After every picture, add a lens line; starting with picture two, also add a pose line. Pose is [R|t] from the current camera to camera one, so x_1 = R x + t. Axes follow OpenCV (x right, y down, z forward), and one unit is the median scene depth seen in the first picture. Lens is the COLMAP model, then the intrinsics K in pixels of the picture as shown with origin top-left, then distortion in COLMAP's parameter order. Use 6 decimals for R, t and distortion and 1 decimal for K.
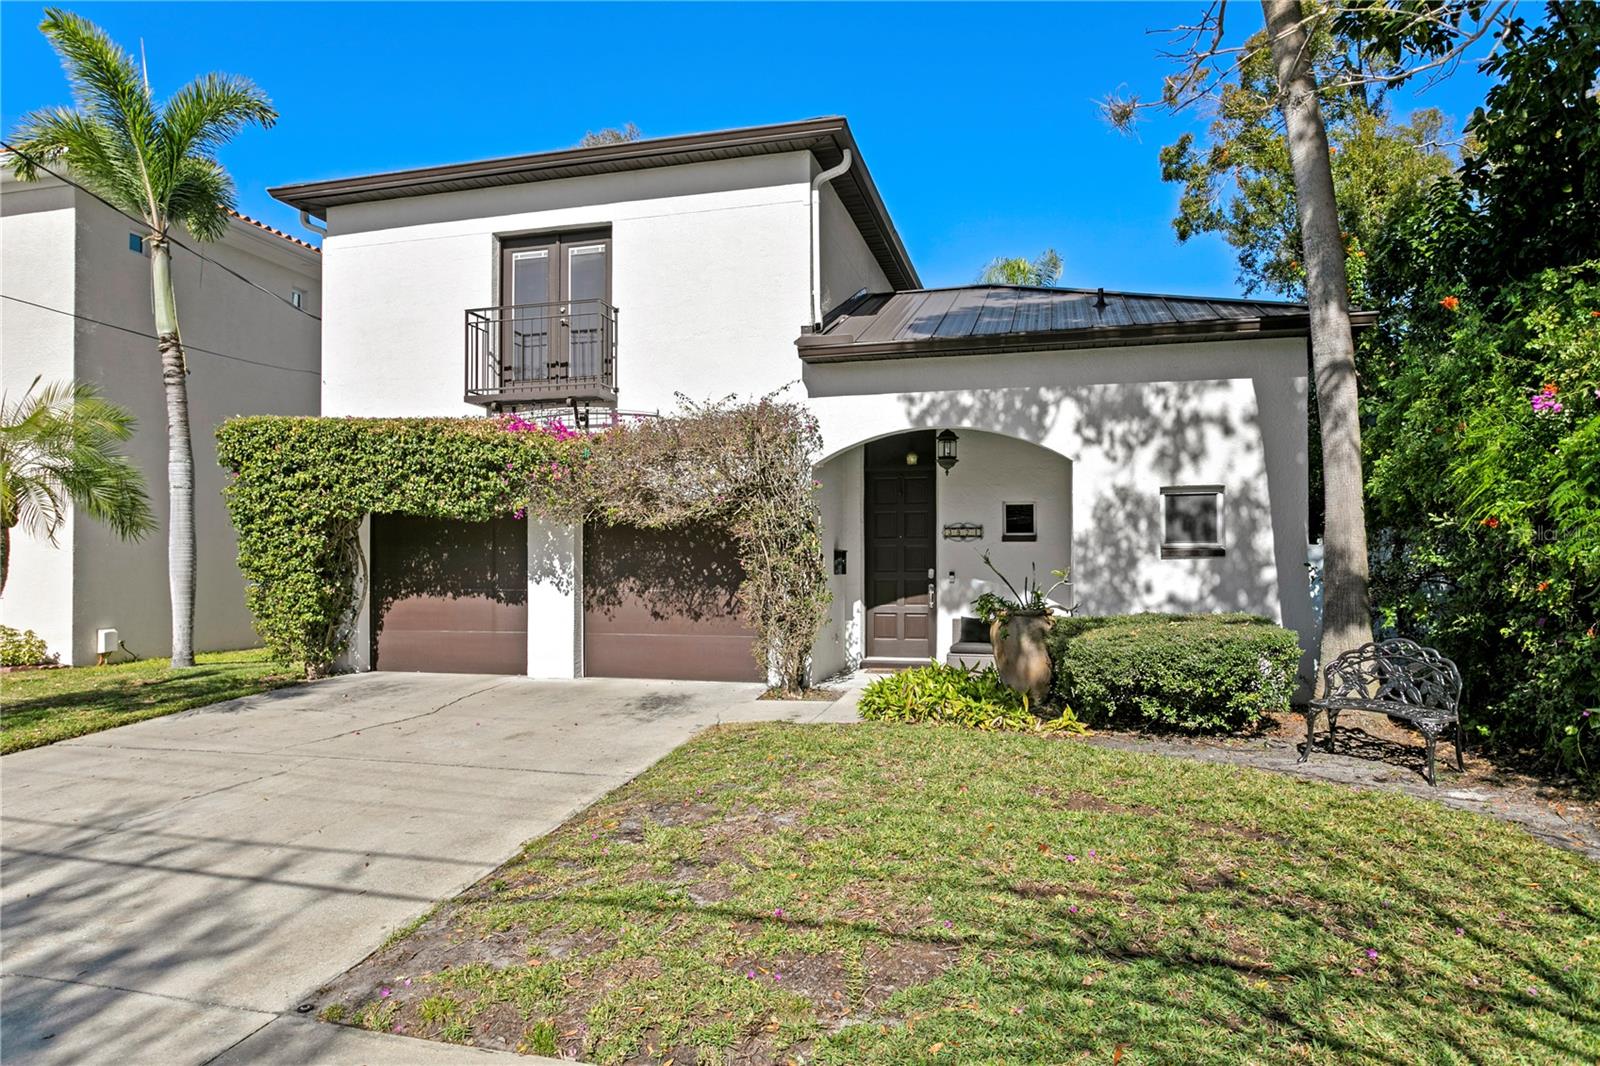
lens RADIAL K [[1034.3, 0, 735.5], [0, 1034.3, 554.7], [0, 0, 1]] dist [-0.011118, 0.001593]
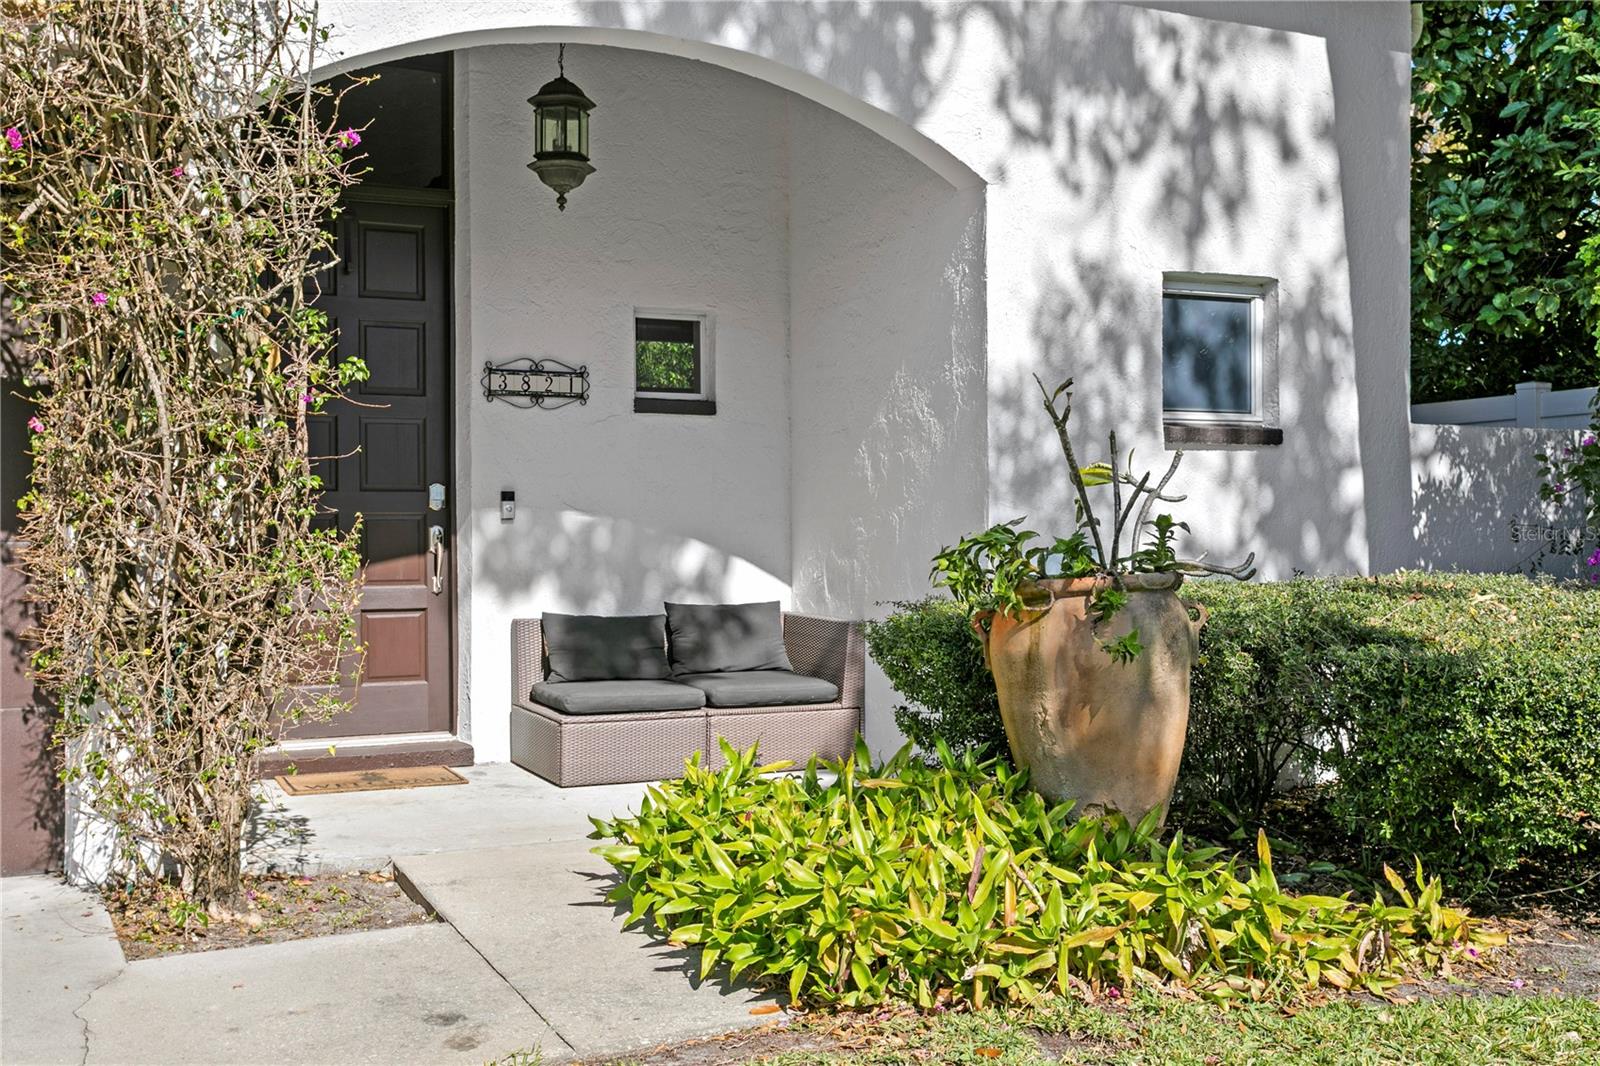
lens RADIAL K [[1622.0, 0, 829.0], [0, 1622.0, 518.0], [0, 0, 1]] dist [-0.032227, 0.000000]
pose [[0.747468, 0.001424, 0.664296, -0.107237], [-0.003954, 0.999990, 0.002306, 0.030338], [-0.664286, -0.004350, 0.747466, 0.604256]]
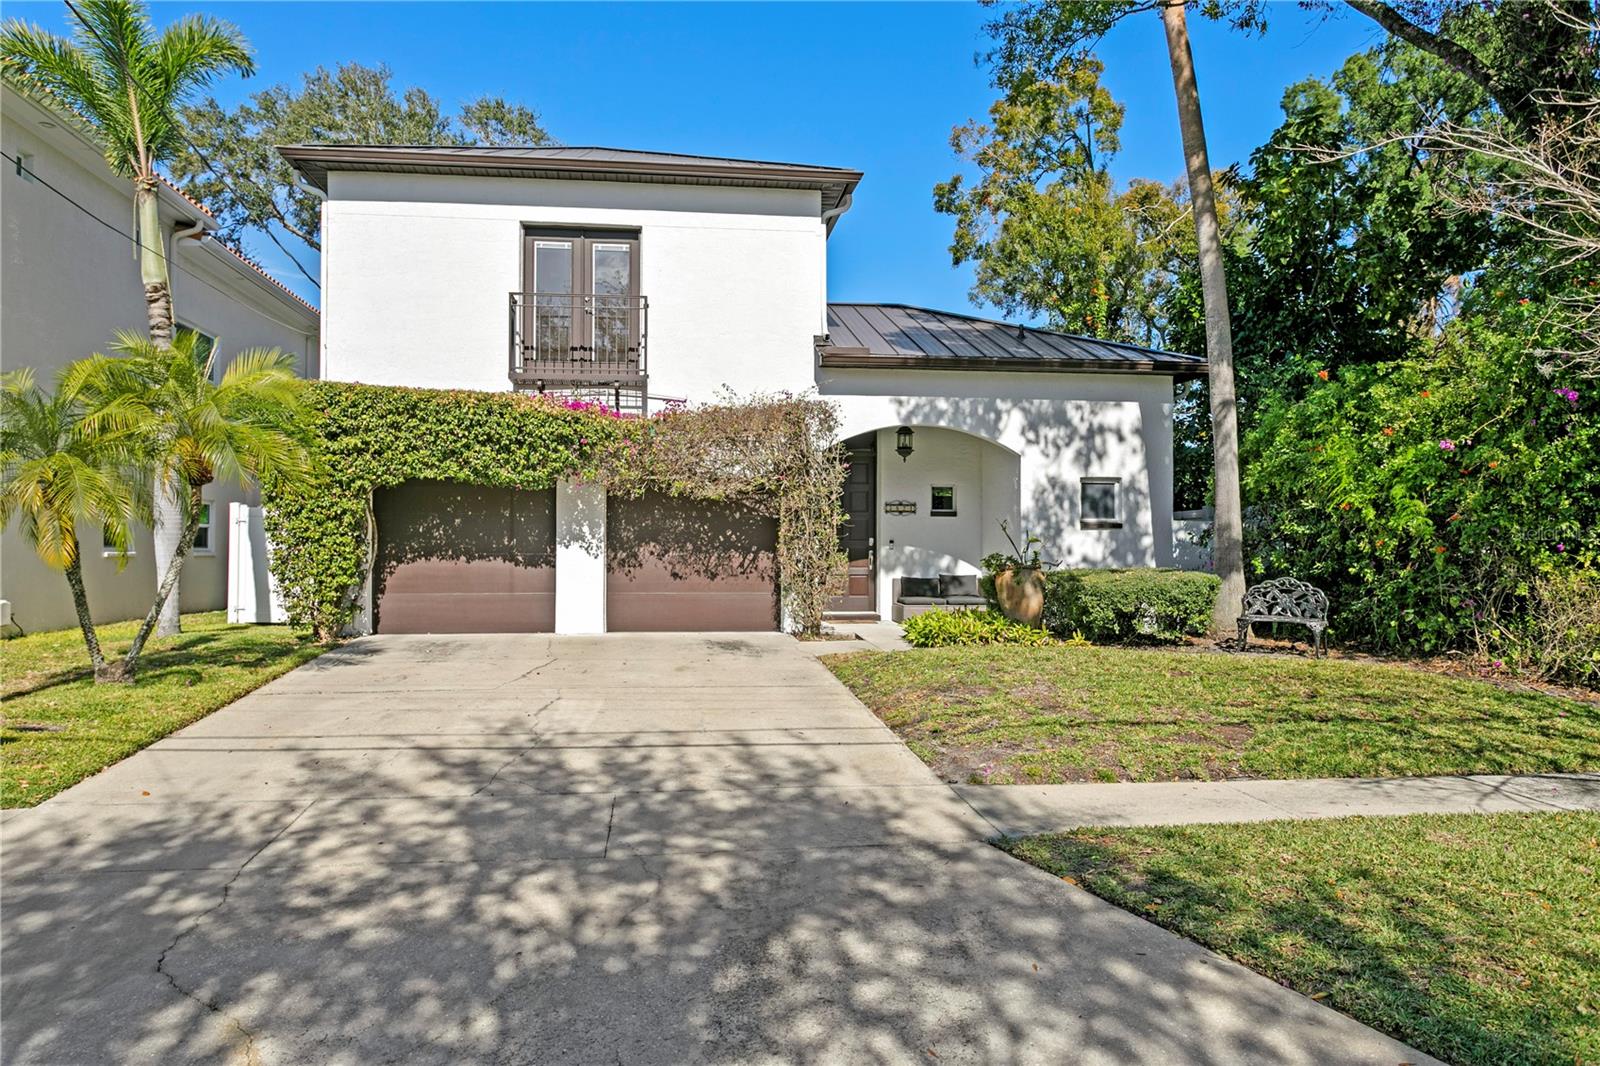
lens RADIAL K [[1095.6, 0, 808.1], [0, 1095.6, 526.7], [0, 0, 1]] dist [-0.003349, -0.009822]
pose [[0.920138, 0.012062, 0.391409, -0.478326], [-0.009230, 0.999916, -0.009118, 0.016095], [-0.391486, 0.004777, 0.920172, -0.193550]]
